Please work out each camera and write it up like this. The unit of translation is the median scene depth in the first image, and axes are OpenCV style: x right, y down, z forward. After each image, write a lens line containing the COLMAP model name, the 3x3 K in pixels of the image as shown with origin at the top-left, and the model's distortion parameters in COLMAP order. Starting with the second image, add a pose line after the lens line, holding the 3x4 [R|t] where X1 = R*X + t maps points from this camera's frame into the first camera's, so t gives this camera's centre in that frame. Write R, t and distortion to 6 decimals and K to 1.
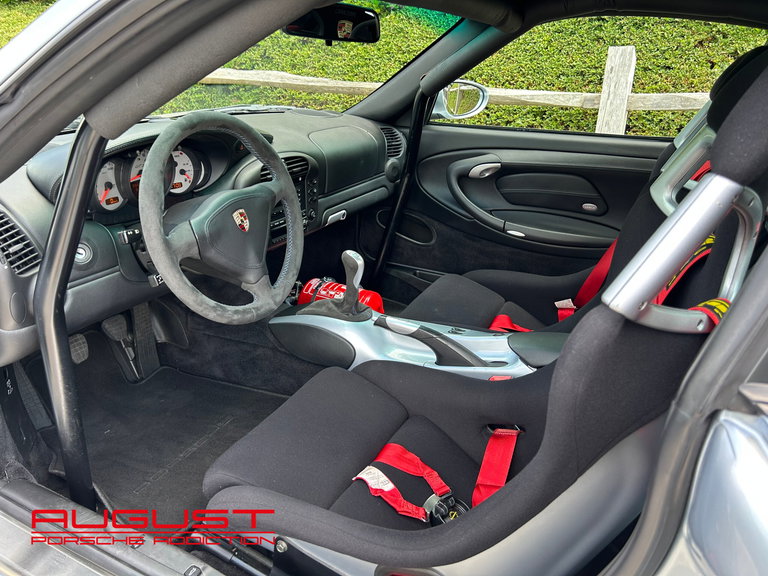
lens RADIAL K [[601.9, 0, 384.0], [0, 601.9, 288.0], [0, 0, 1]] dist [0.038983, -0.004025]
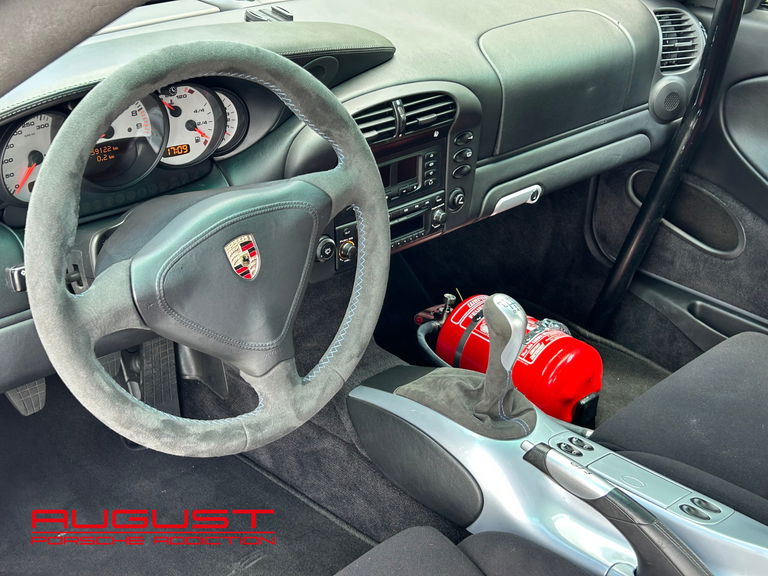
lens RADIAL K [[1050.5, 0, 384.5], [0, 1050.5, 260.1], [0, 0, 1]] dist [0.180154, -0.062691]
pose [[0.937805, 0.146072, -0.314938, 0.121602], [-0.123794, 0.988243, 0.089732, -0.156496], [0.324342, -0.045164, 0.944861, 0.144303]]
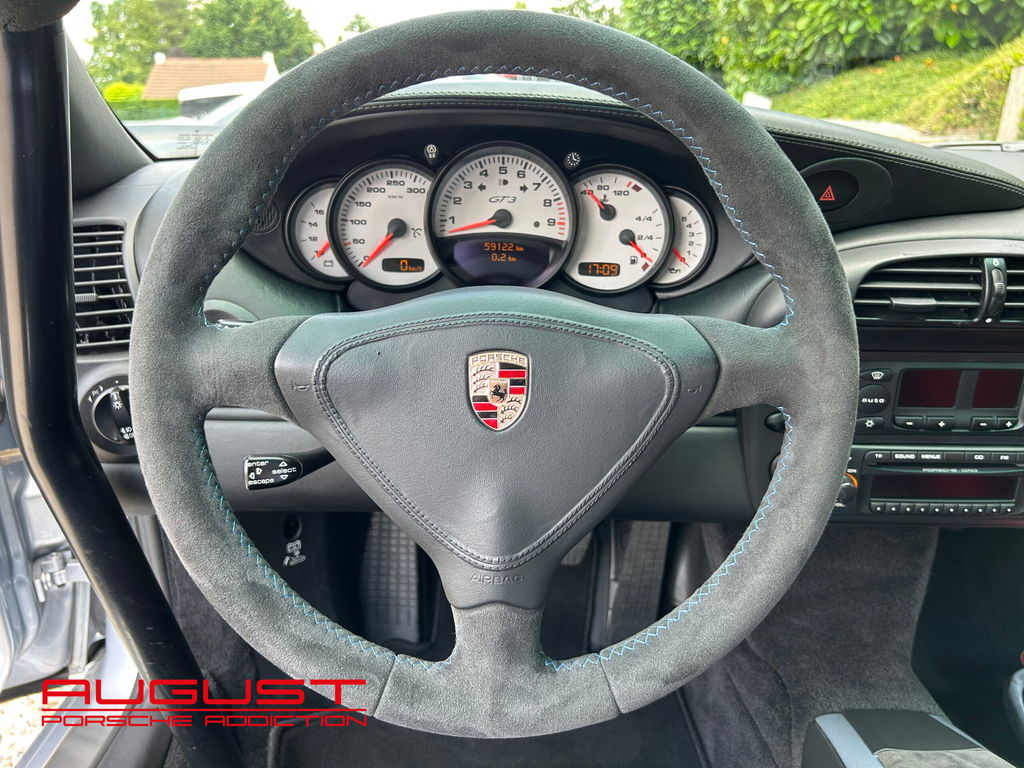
lens RADIAL K [[802.5, 0, 512.0], [0, 802.5, 384.0], [0, 0, 1]] dist [0.038983, -0.004025]
pose [[0.464857, 0.271559, -0.842712, 0.069271], [-0.334019, 0.935260, 0.117131, -0.123064], [0.819963, 0.227033, 0.525469, 0.610462]]
